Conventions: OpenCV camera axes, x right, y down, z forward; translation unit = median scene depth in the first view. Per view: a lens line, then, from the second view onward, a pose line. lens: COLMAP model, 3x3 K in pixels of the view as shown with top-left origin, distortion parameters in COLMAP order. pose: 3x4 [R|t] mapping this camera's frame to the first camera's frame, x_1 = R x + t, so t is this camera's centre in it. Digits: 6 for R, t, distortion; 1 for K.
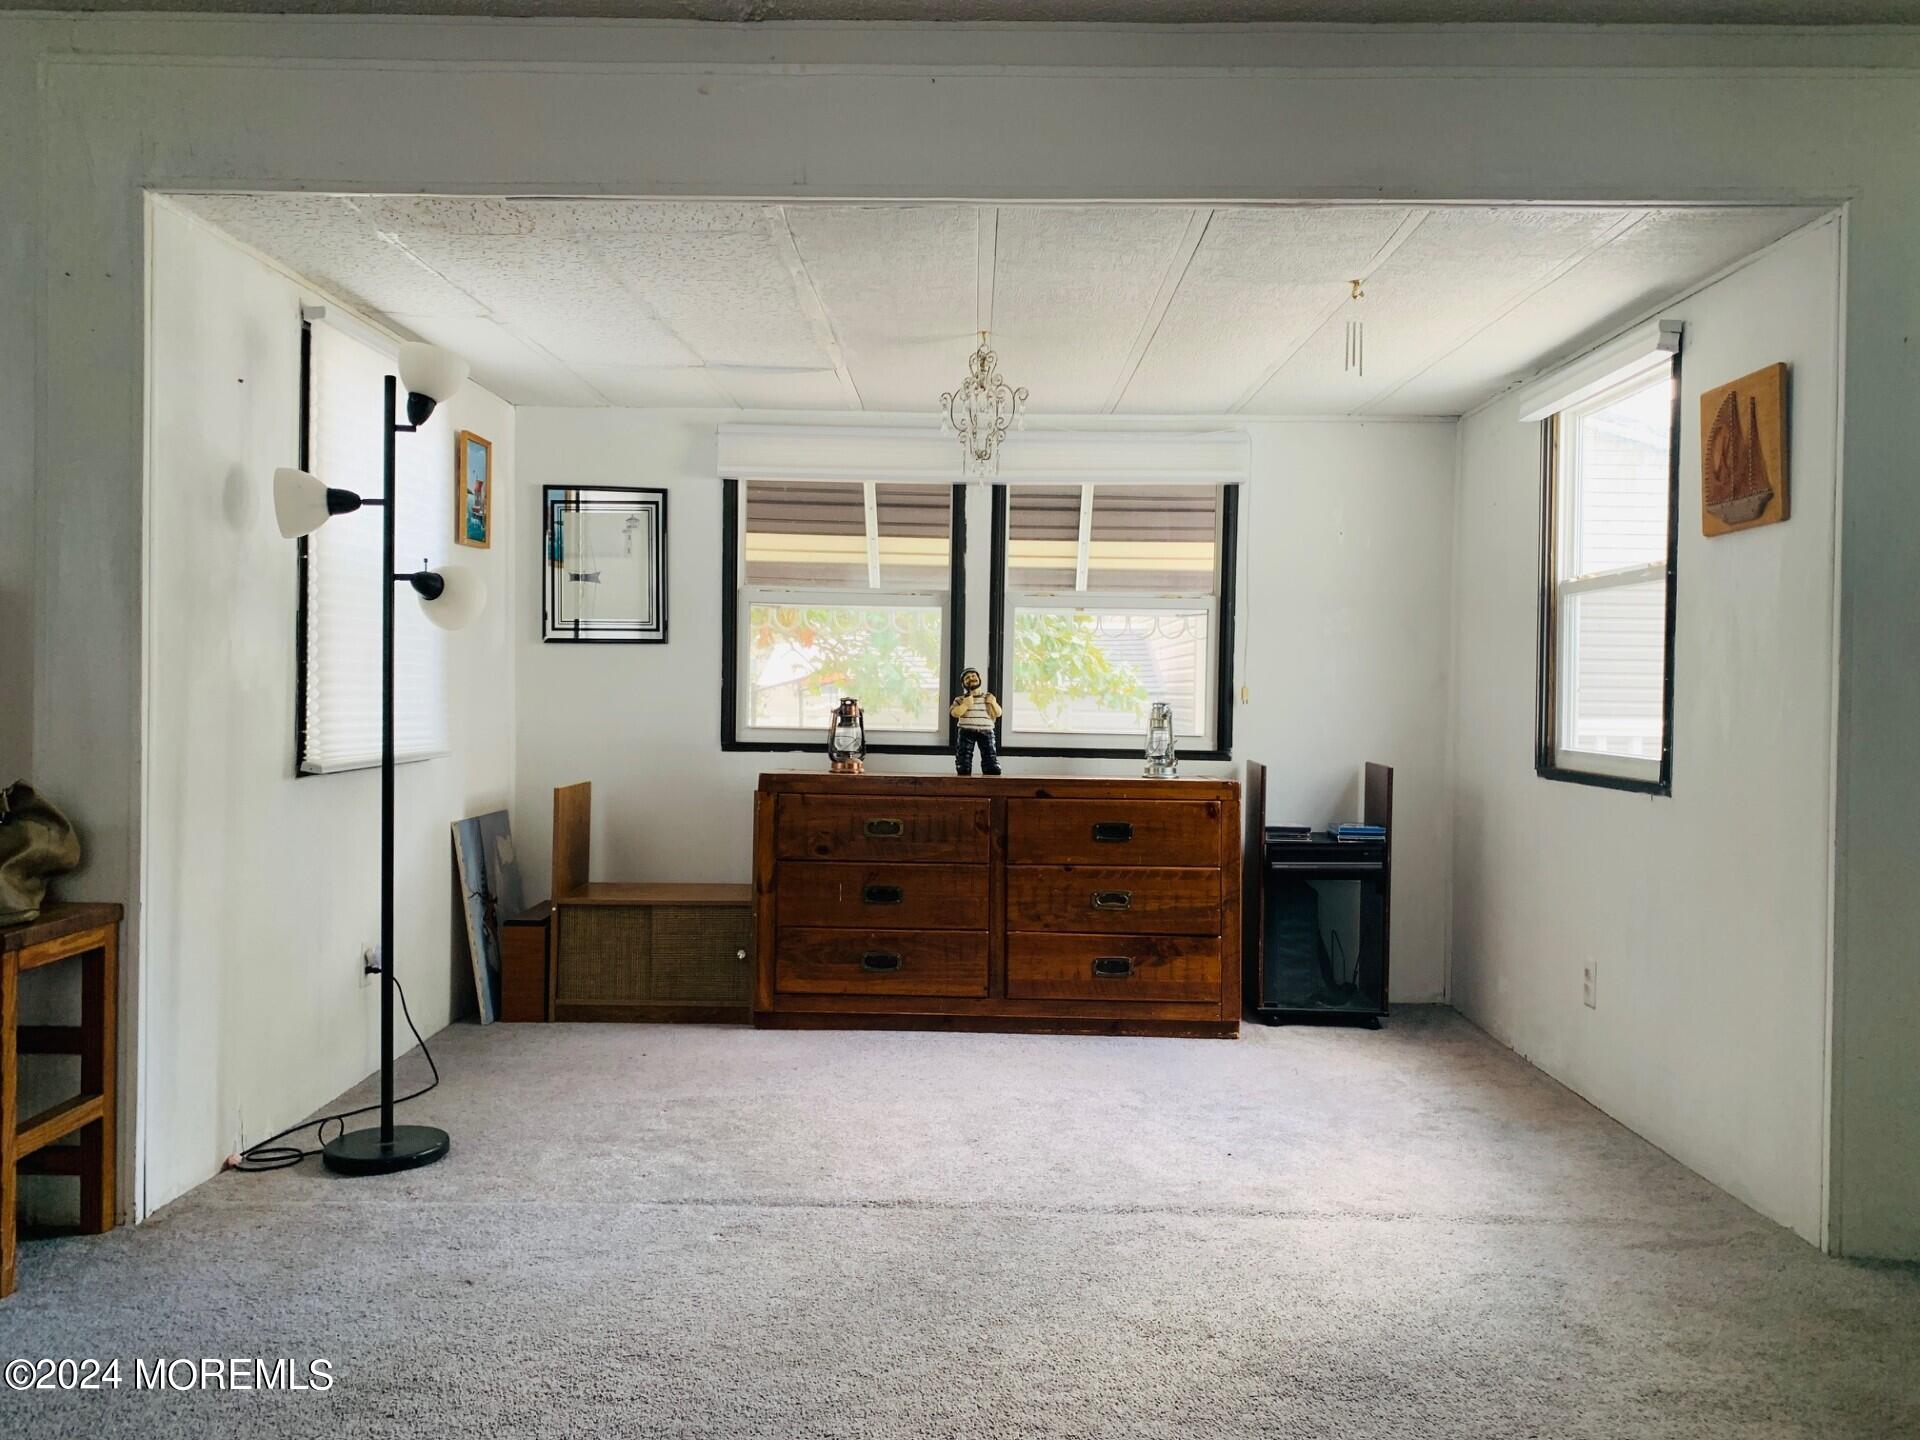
lens RADIAL K [[1472.5, 0, 926.3], [0, 1472.5, 686.3], [0, 0, 1]] dist [0.070224, -0.107864]
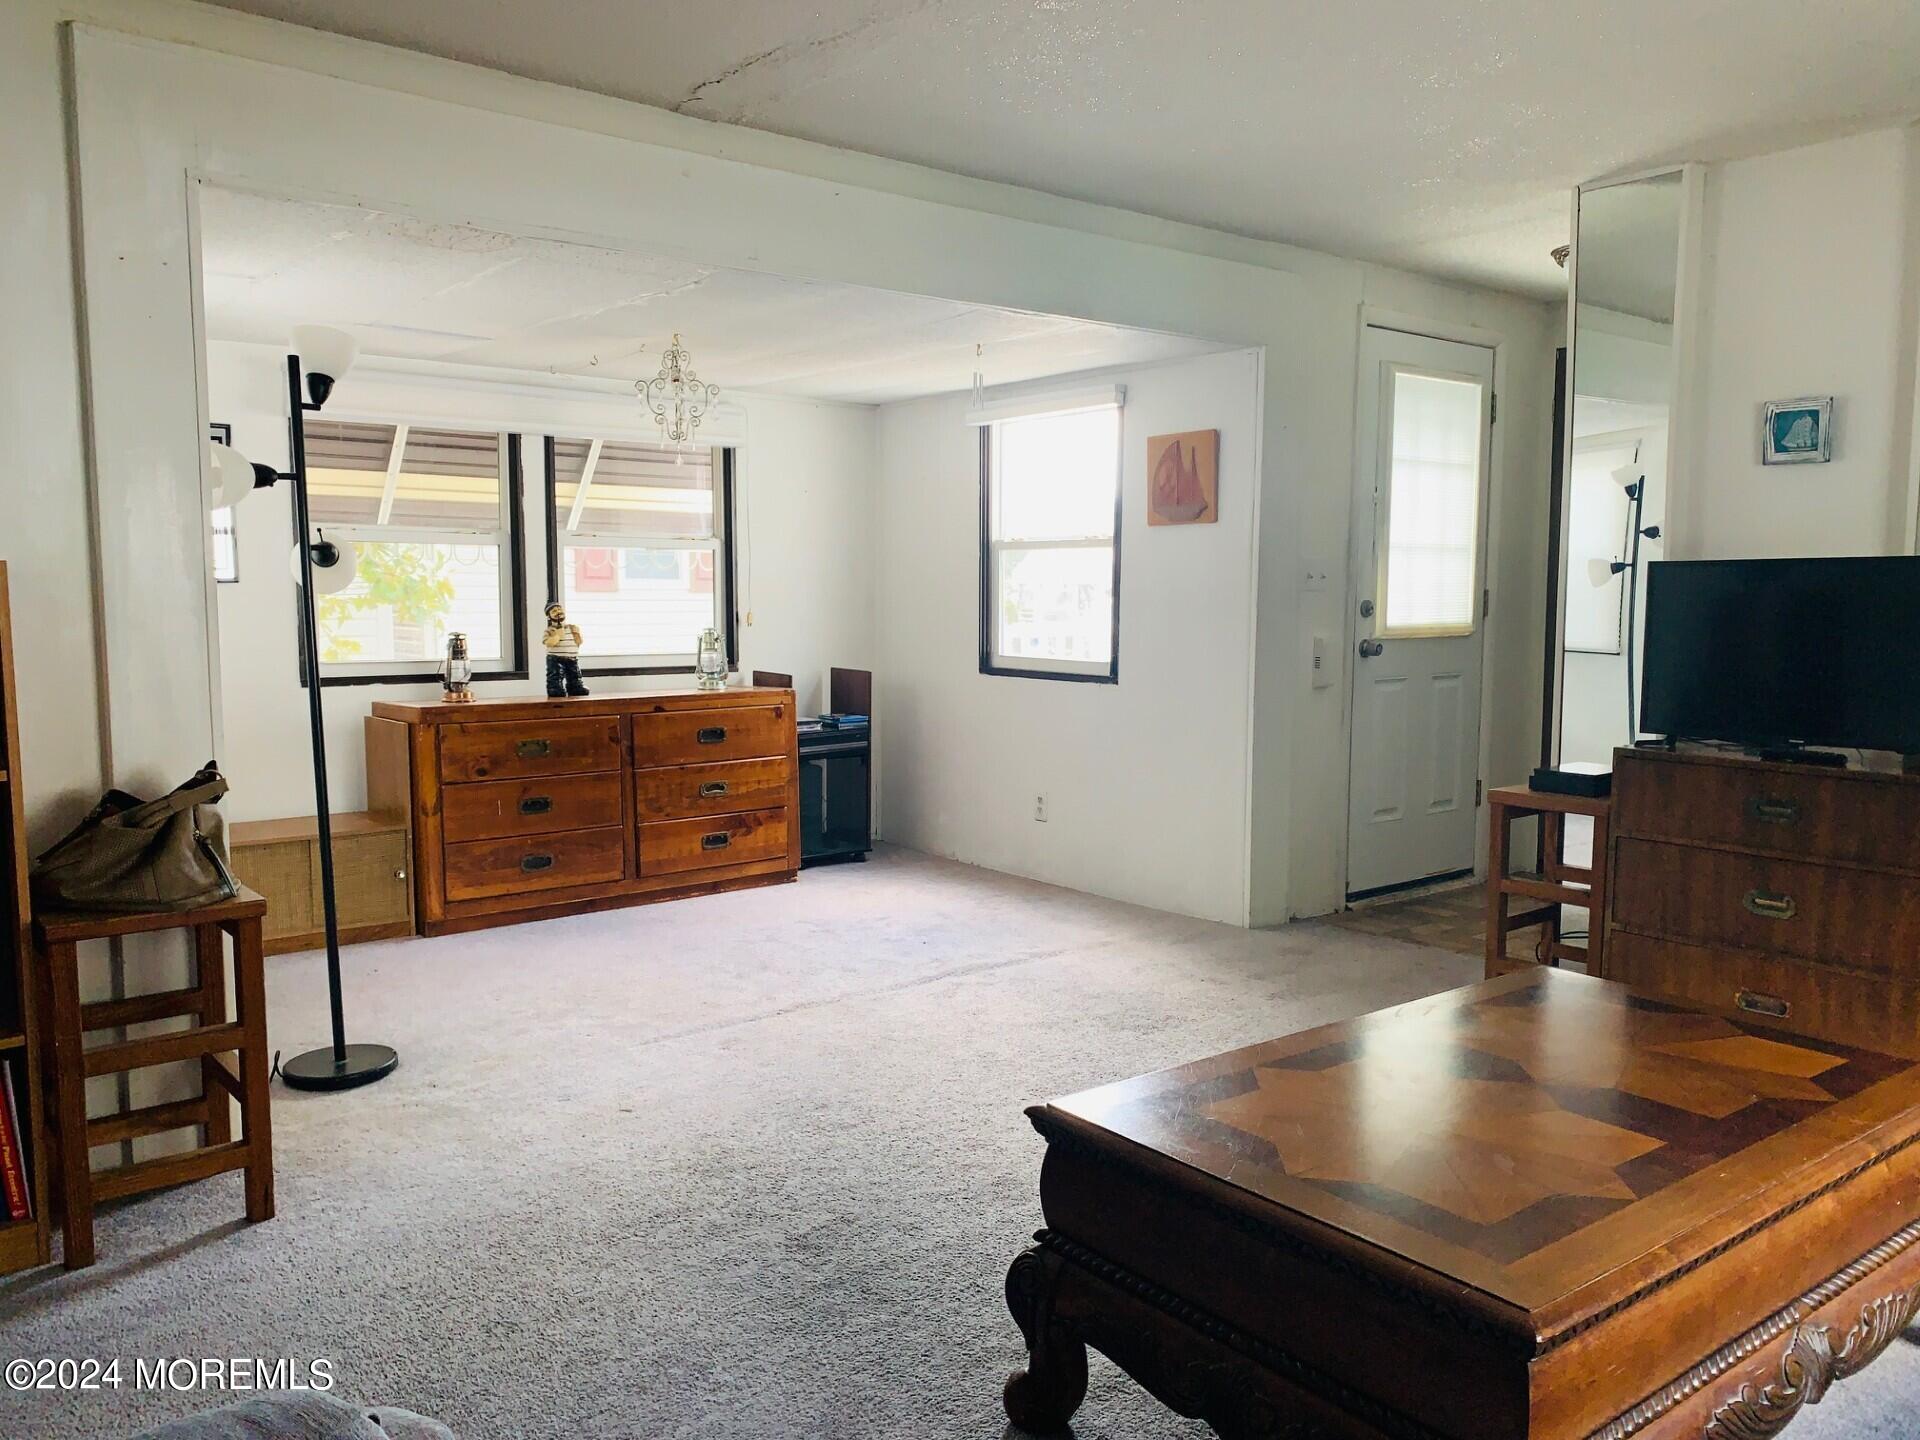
lens RADIAL K [[1472.5, 0, 973.4], [0, 1472.5, 727.9], [0, 0, 1]] dist [0.070224, -0.107864]
pose [[0.764334, -0.076428, 0.640275, -0.507071], [0.007012, 0.993877, 0.110266, -0.044168], [-0.644783, -0.079790, 0.760190, -0.096231]]
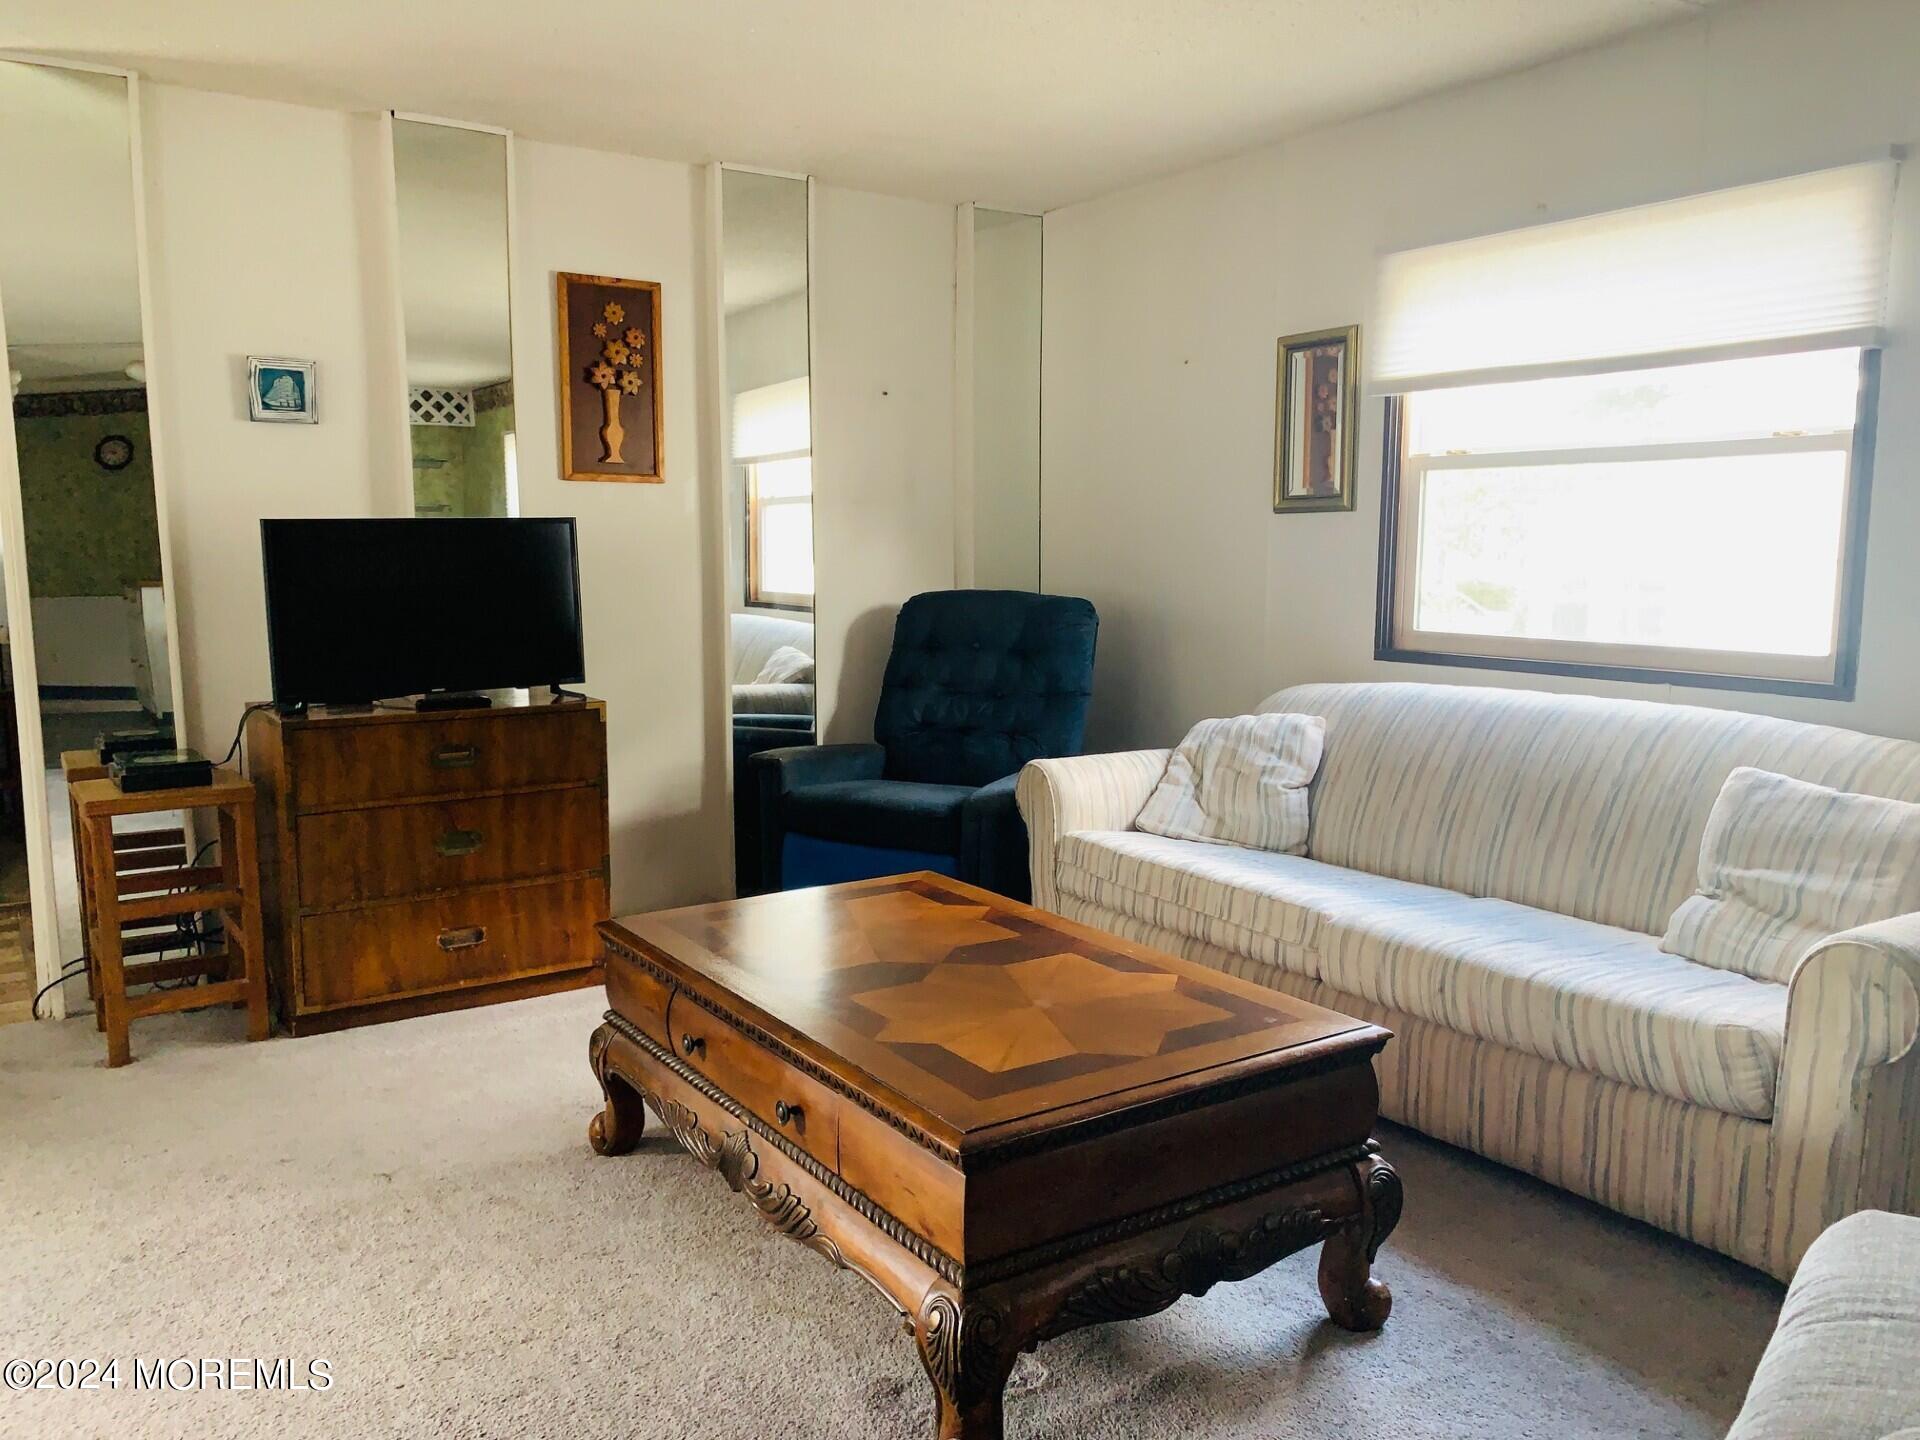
lens RADIAL K [[1472.5, 0, 948.2], [0, 1472.5, 708.5], [0, 0, 1]] dist [0.070224, -0.107864]
pose [[-0.584634, -0.101437, 0.804931, -0.514720], [-0.006244, 0.992686, 0.120563, -0.039703], [-0.811273, 0.065459, -0.580992, 0.478816]]
